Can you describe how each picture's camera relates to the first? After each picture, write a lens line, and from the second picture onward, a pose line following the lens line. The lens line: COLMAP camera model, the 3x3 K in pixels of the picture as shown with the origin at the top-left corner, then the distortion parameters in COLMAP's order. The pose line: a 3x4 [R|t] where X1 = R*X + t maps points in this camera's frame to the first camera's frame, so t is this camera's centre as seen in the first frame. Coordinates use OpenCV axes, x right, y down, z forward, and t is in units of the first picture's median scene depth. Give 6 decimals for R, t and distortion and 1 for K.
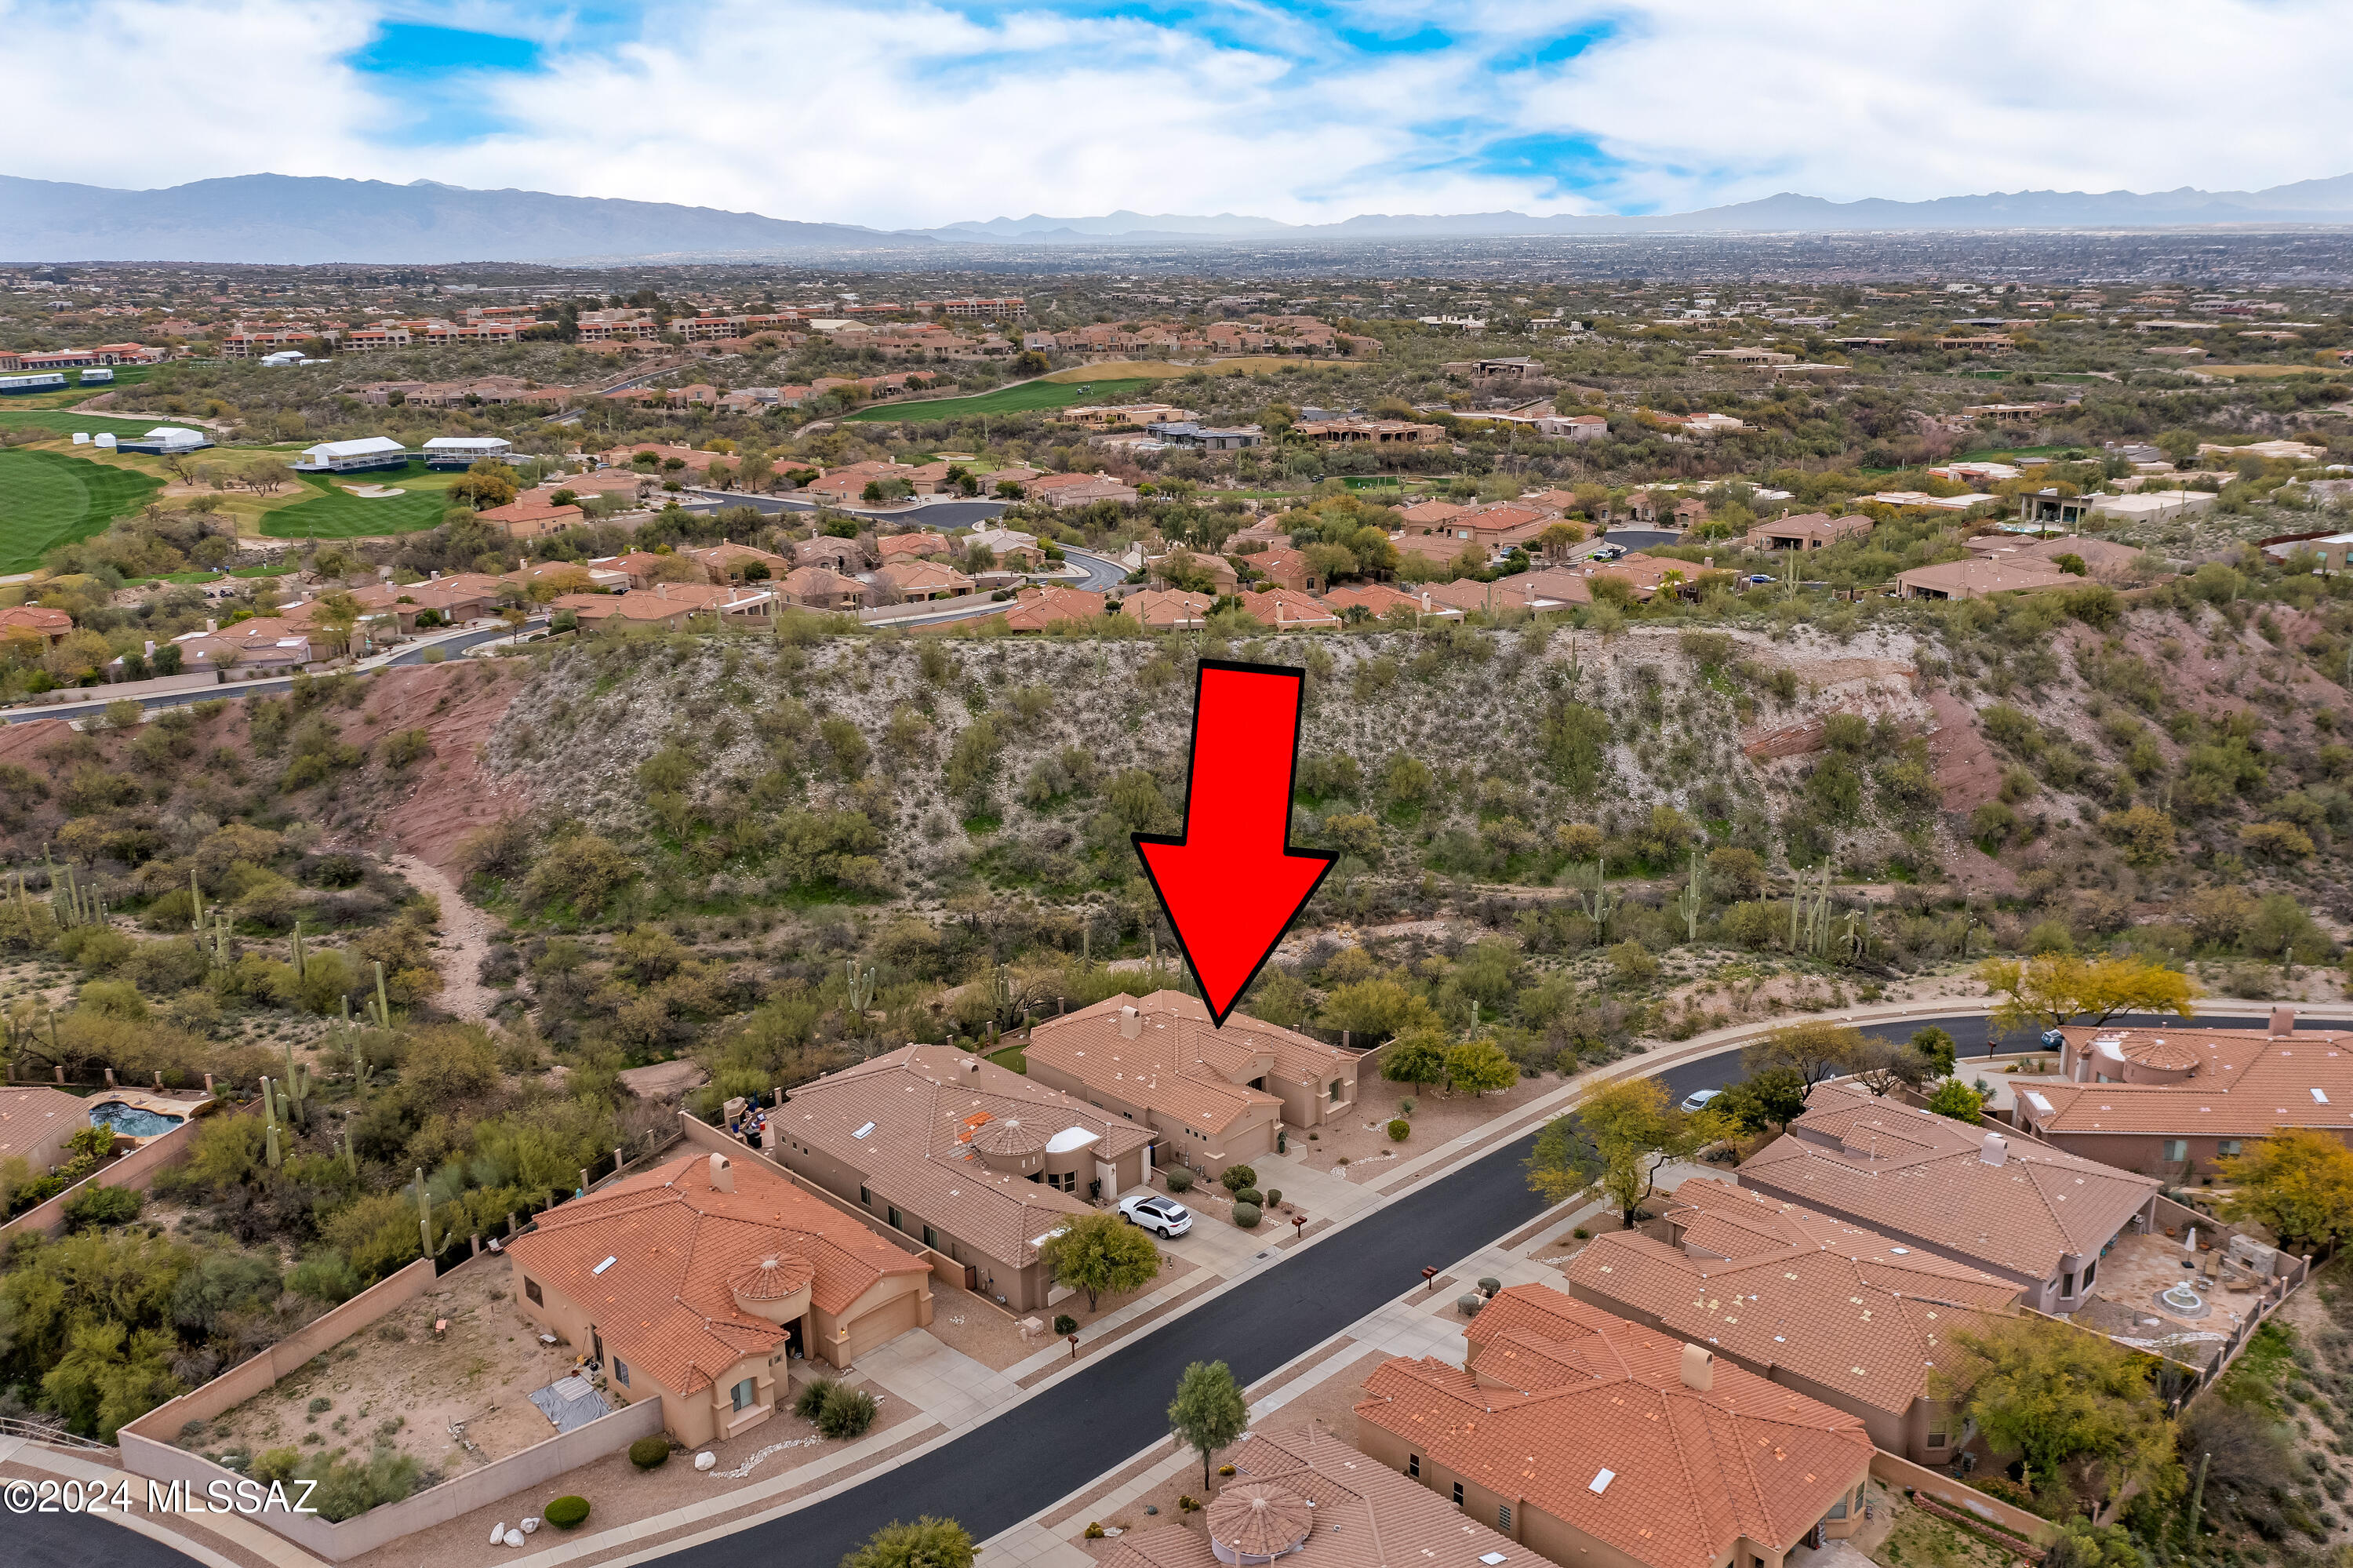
lens RADIAL K [[1889.1, 0, 1173.2], [0, 1889.1, 777.9], [0, 0, 1]] dist [-0.012677, 0.003381]
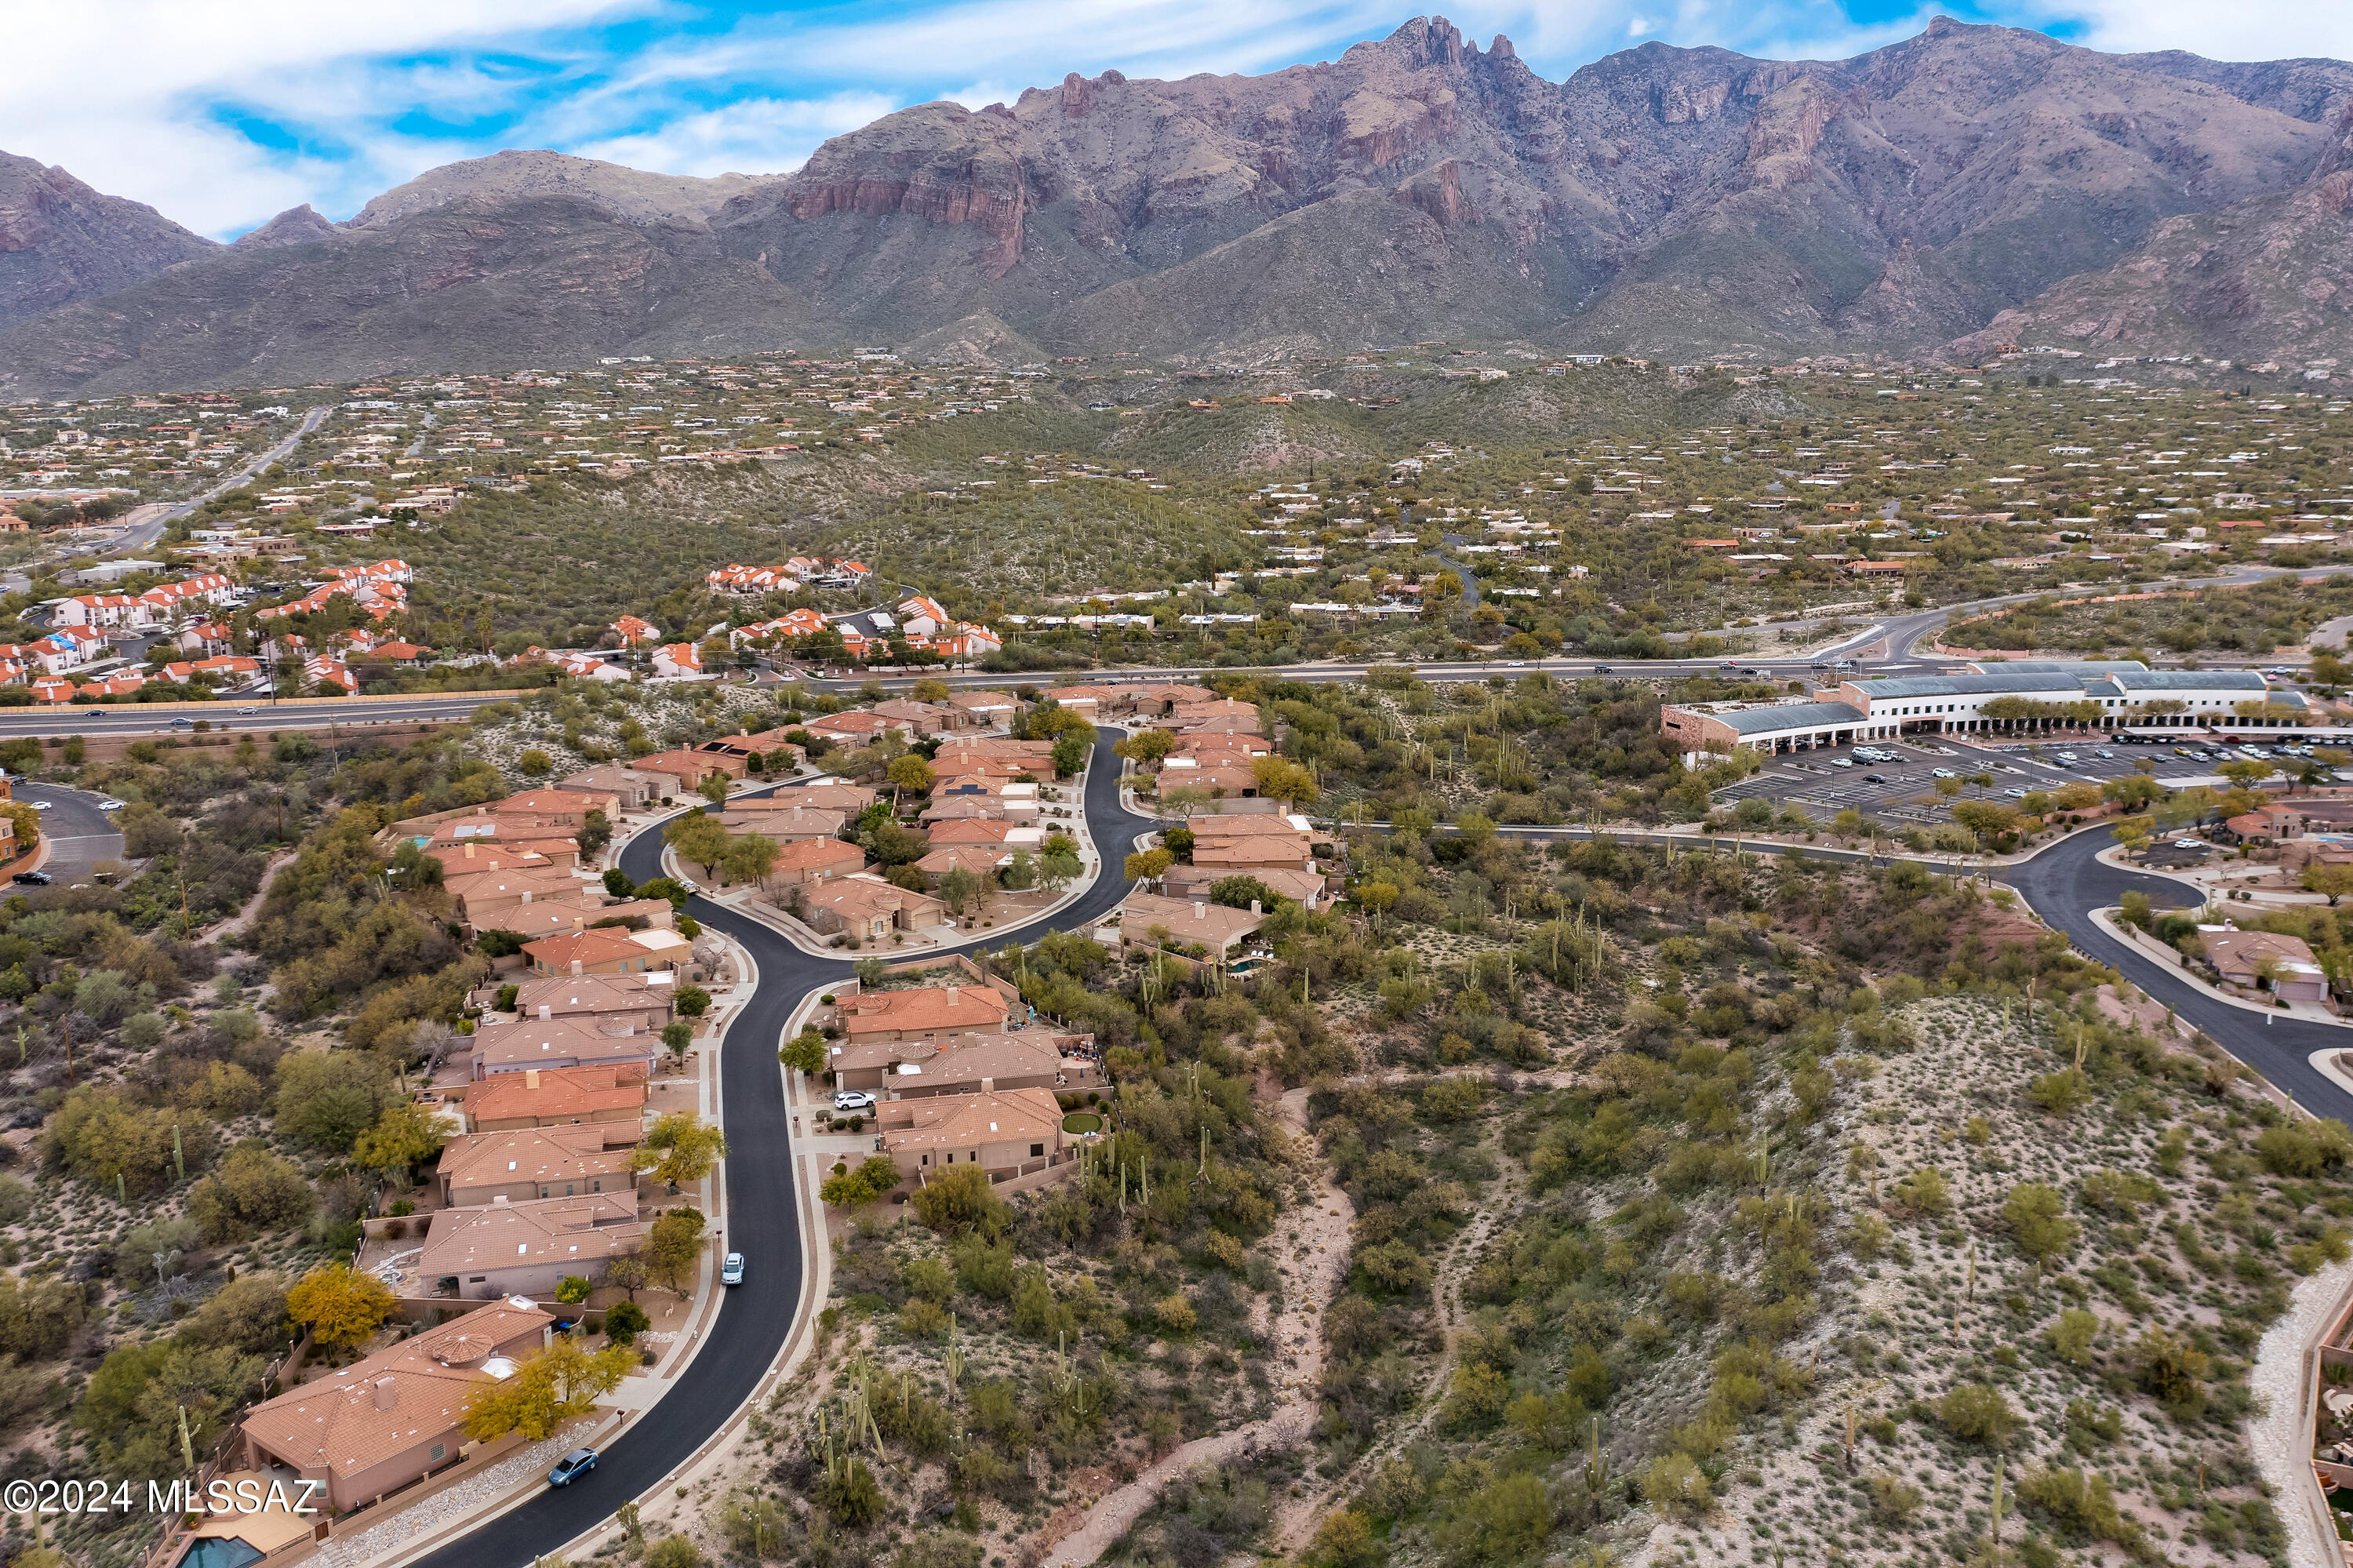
lens RADIAL K [[1889.1, 0, 1173.2], [0, 1889.1, 777.9], [0, 0, 1]] dist [-0.012677, 0.003381]
pose [[-0.527683, 0.185945, -0.828839, 0.754006], [-0.211324, 0.916332, 0.340113, -0.445810], [0.822735, 0.354626, -0.444239, 1.099127]]
